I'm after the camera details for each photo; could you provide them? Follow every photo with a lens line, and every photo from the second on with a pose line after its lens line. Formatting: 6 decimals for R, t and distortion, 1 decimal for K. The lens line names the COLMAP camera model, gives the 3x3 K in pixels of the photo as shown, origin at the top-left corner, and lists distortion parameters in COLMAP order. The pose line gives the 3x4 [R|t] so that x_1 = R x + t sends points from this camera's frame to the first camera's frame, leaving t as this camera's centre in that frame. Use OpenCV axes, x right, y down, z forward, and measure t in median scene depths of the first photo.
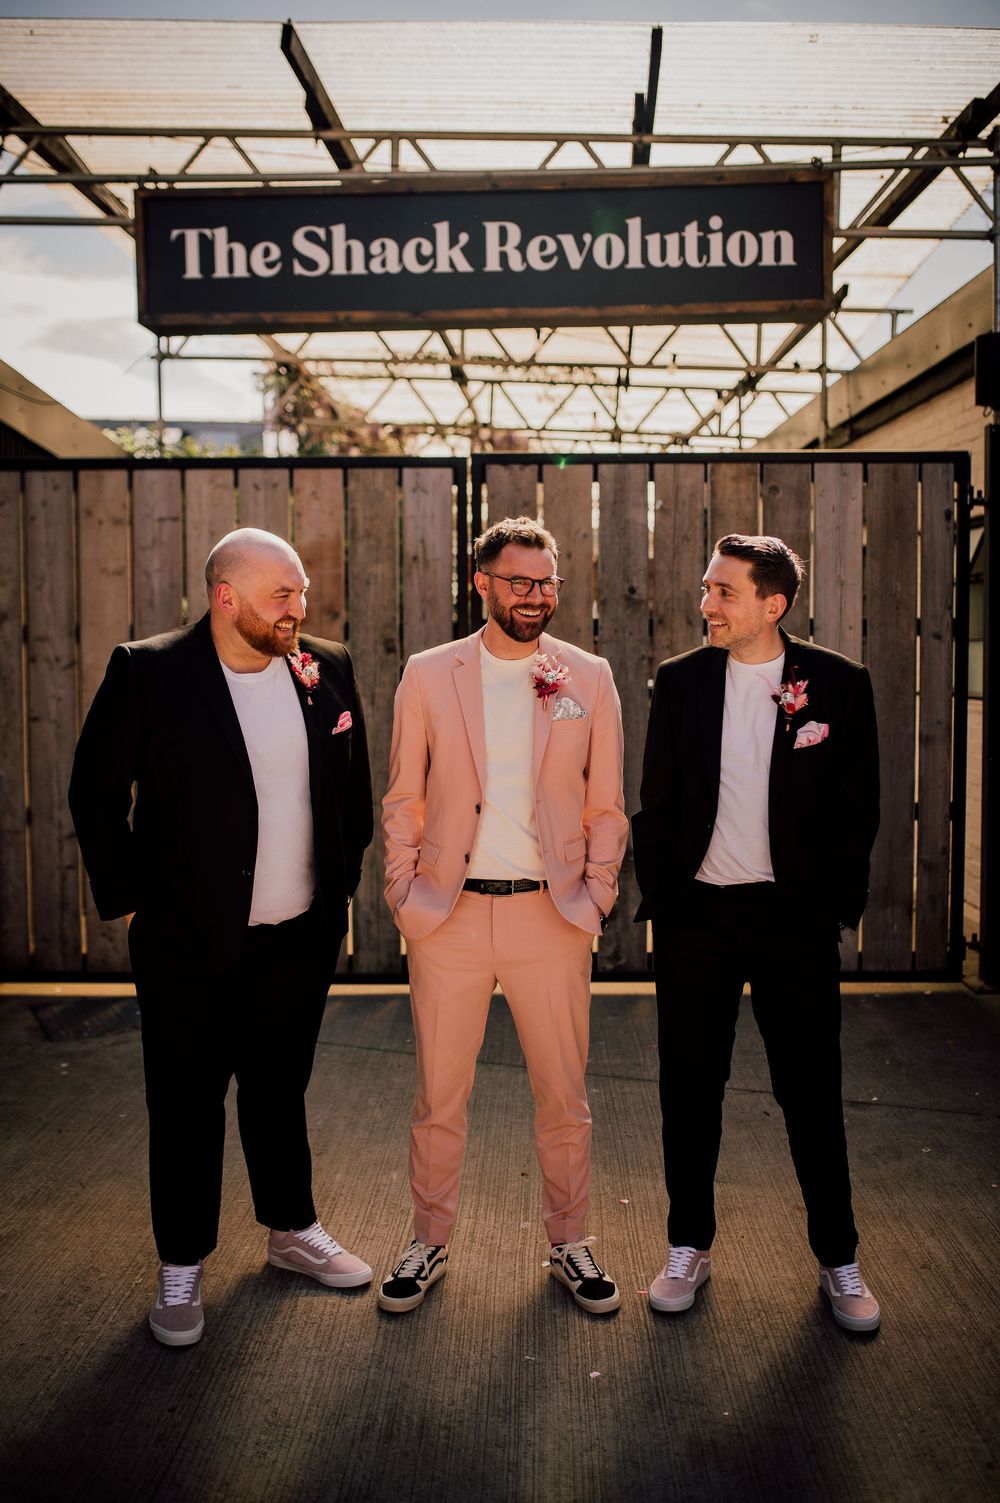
lens RADIAL K [[1487.0, 0, 510.2], [0, 1487.0, 749.5], [0, 0, 1]] dist [-0.070541, 0.113028]
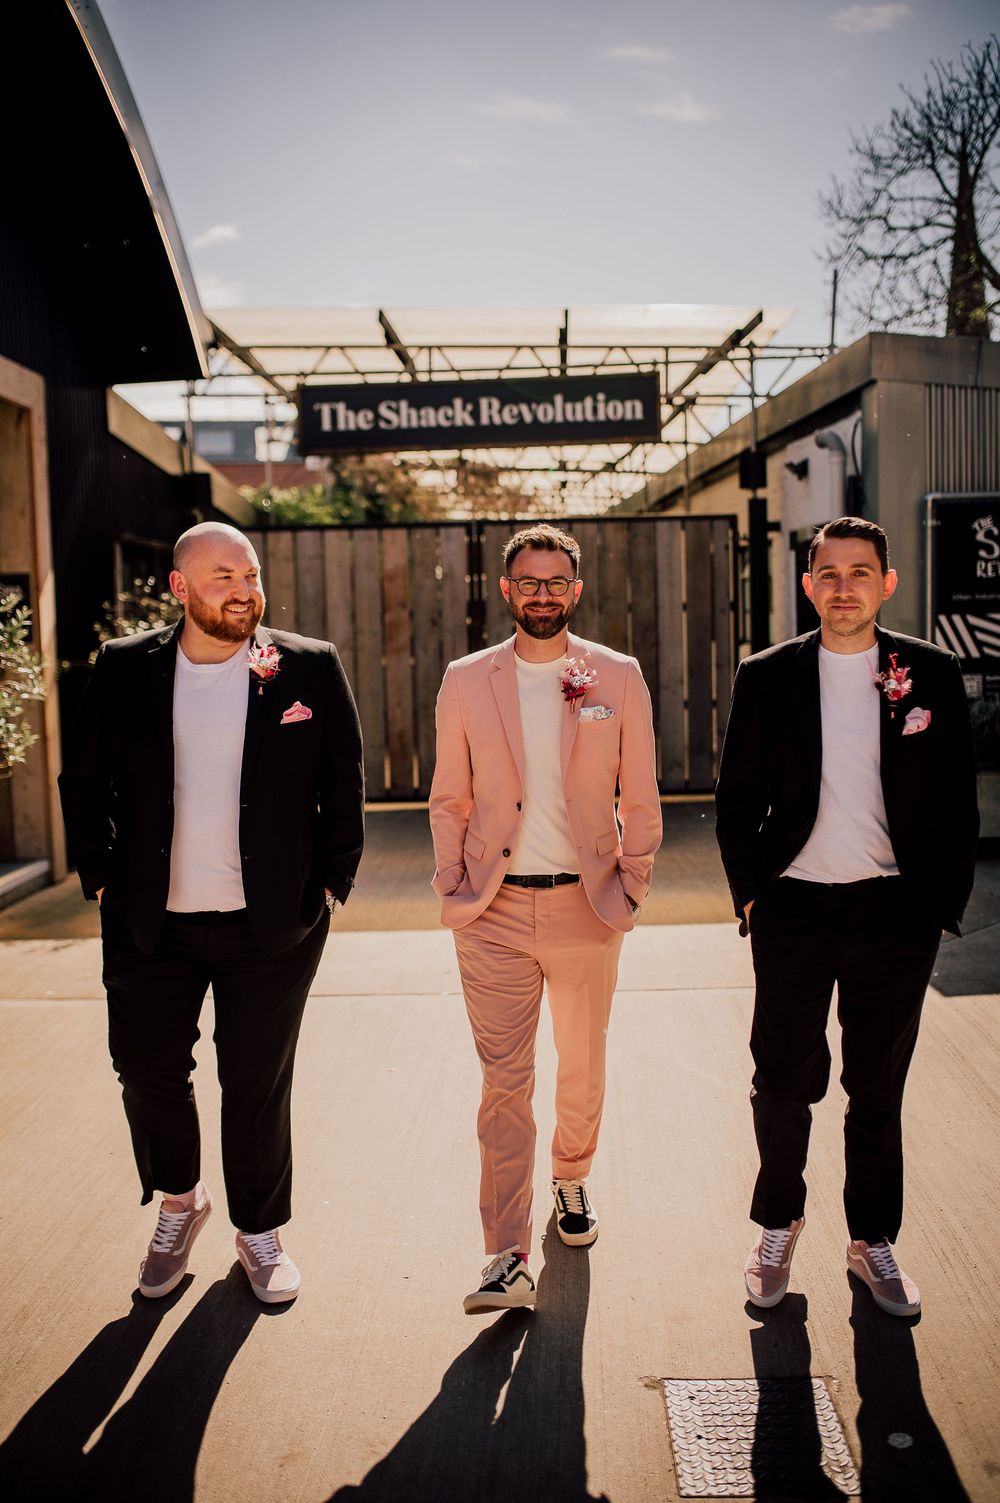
lens RADIAL K [[1474.9, 0, 500.8], [0, 1474.9, 757.1], [0, 0, 1]] dist [-0.050168, 0.042829]
pose [[0.999650, -0.021824, 0.014981, -0.028412], [0.021435, 0.999441, 0.025646, 0.056195], [-0.015532, -0.025316, 0.999559, -0.888354]]
